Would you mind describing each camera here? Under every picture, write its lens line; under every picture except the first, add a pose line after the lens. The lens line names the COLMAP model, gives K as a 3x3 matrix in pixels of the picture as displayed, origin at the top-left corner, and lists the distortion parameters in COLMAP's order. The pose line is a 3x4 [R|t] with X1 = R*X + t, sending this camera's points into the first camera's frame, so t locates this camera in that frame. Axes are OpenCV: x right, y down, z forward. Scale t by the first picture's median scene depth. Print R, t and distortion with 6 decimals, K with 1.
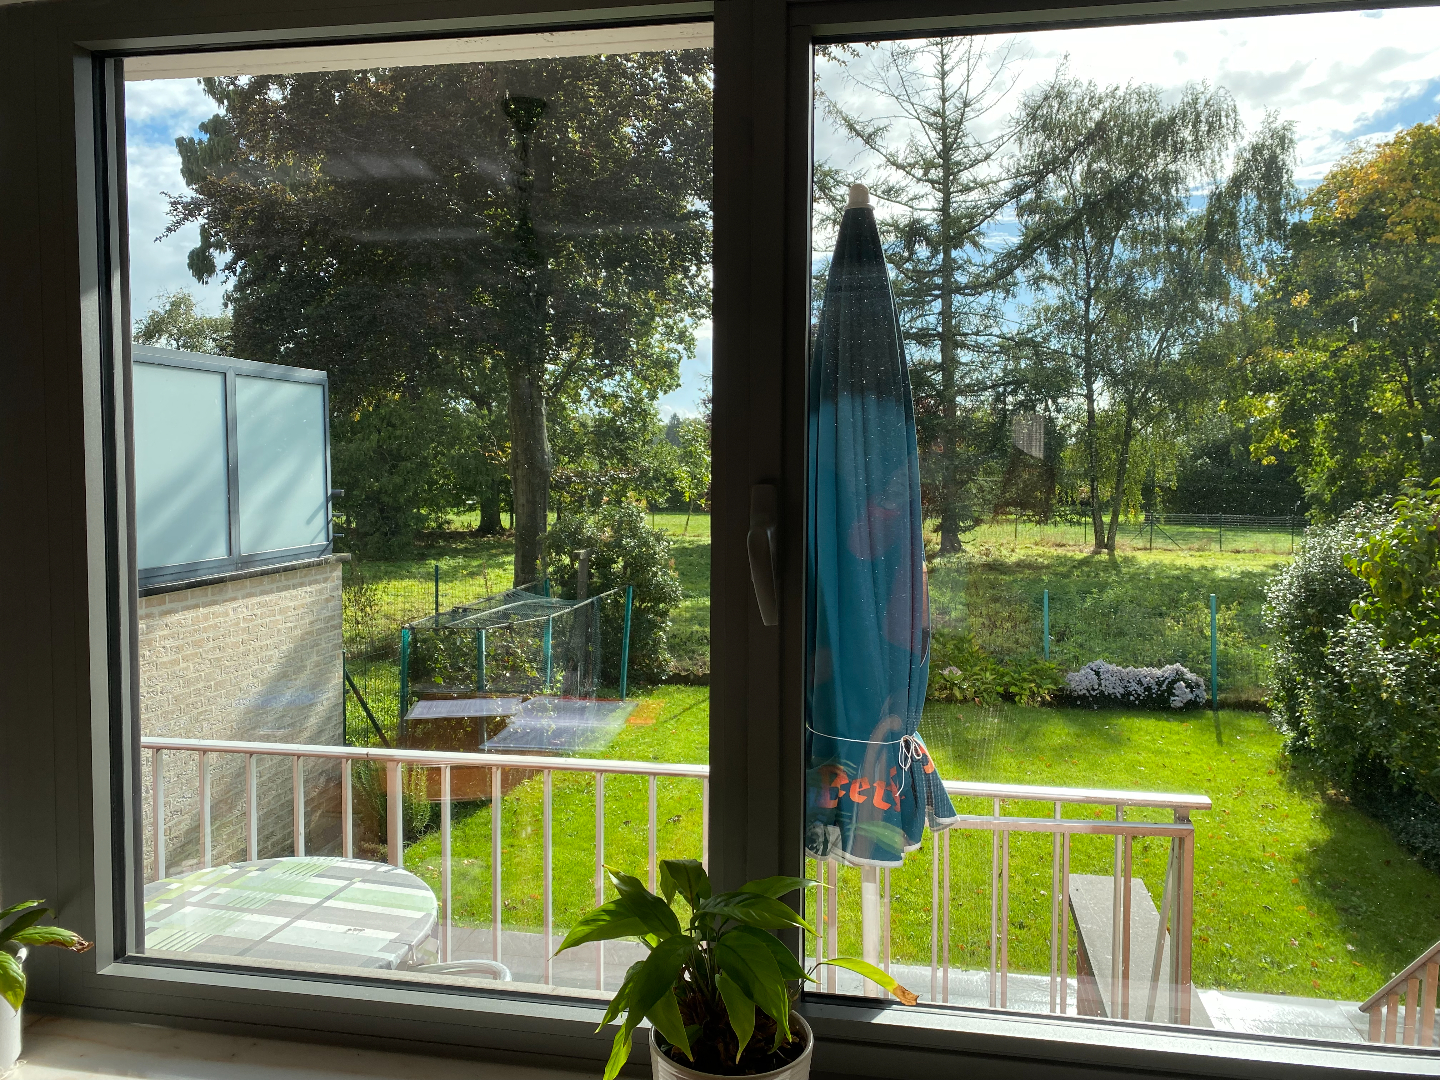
lens RADIAL K [[1122.5, 0, 721.8], [0, 1122.5, 503.6], [0, 0, 1]] dist [0.007142, -0.056478]
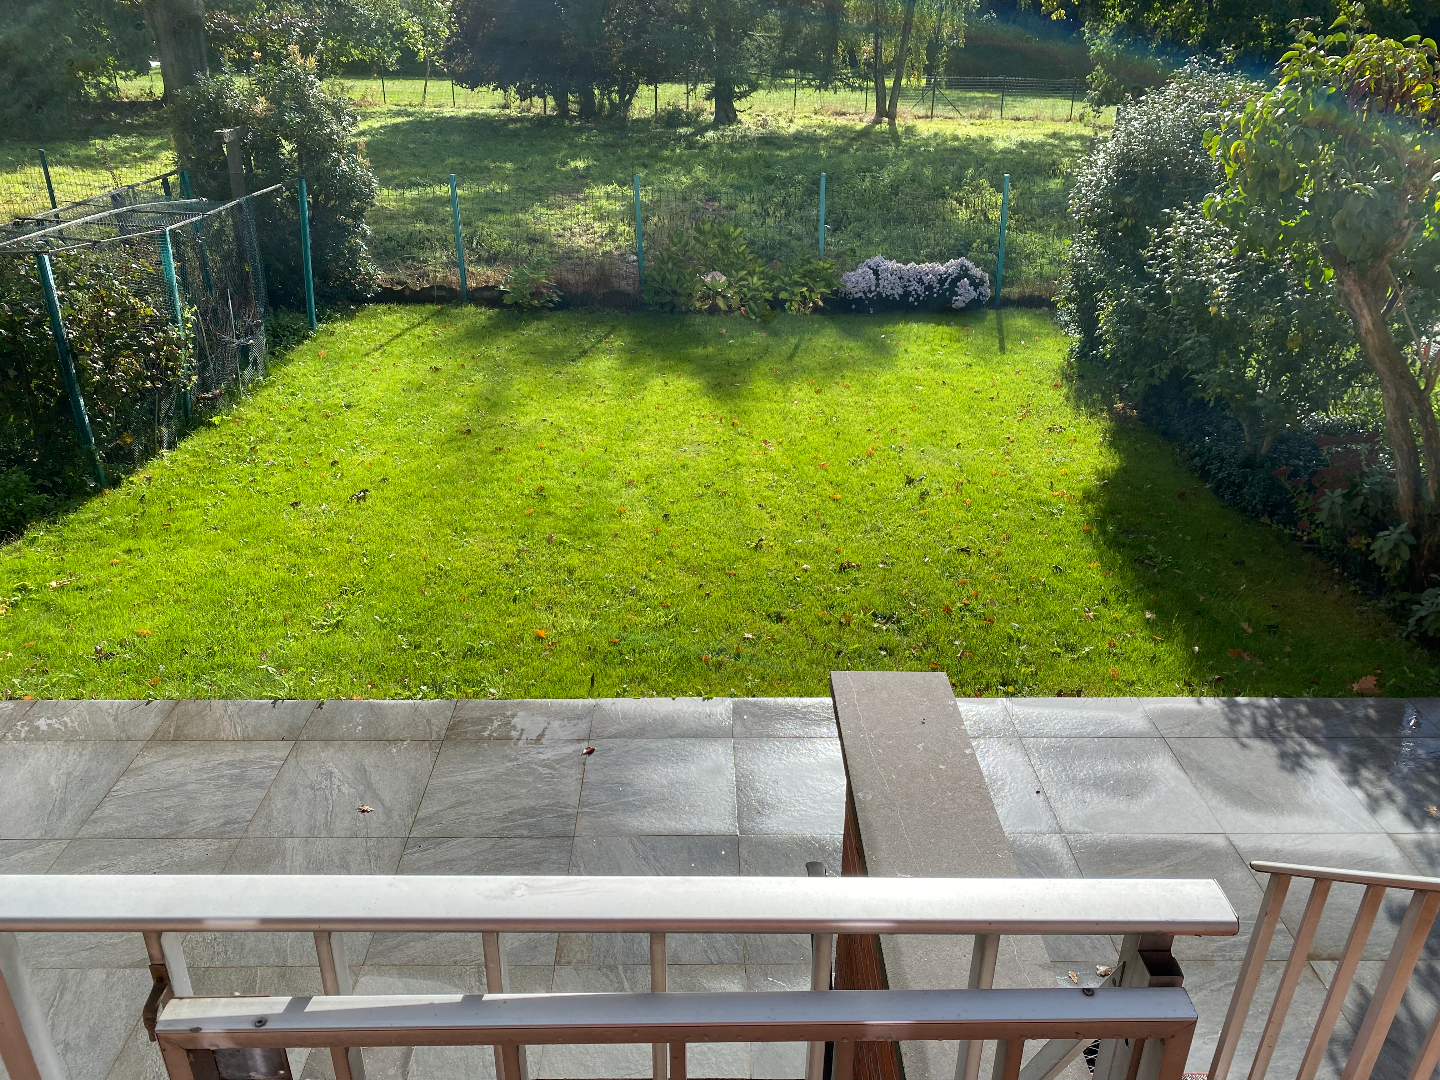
lens RADIAL K [[1102.2, 0, 717.3], [0, 1102.2, 544.9], [0, 0, 1]] dist [0.015954, 0.000418]
pose [[0.982019, -0.076649, 0.172523, 0.045000], [0.001873, 0.917777, 0.397091, 0.002727], [-0.188775, -0.389627, 0.901418, 0.154722]]
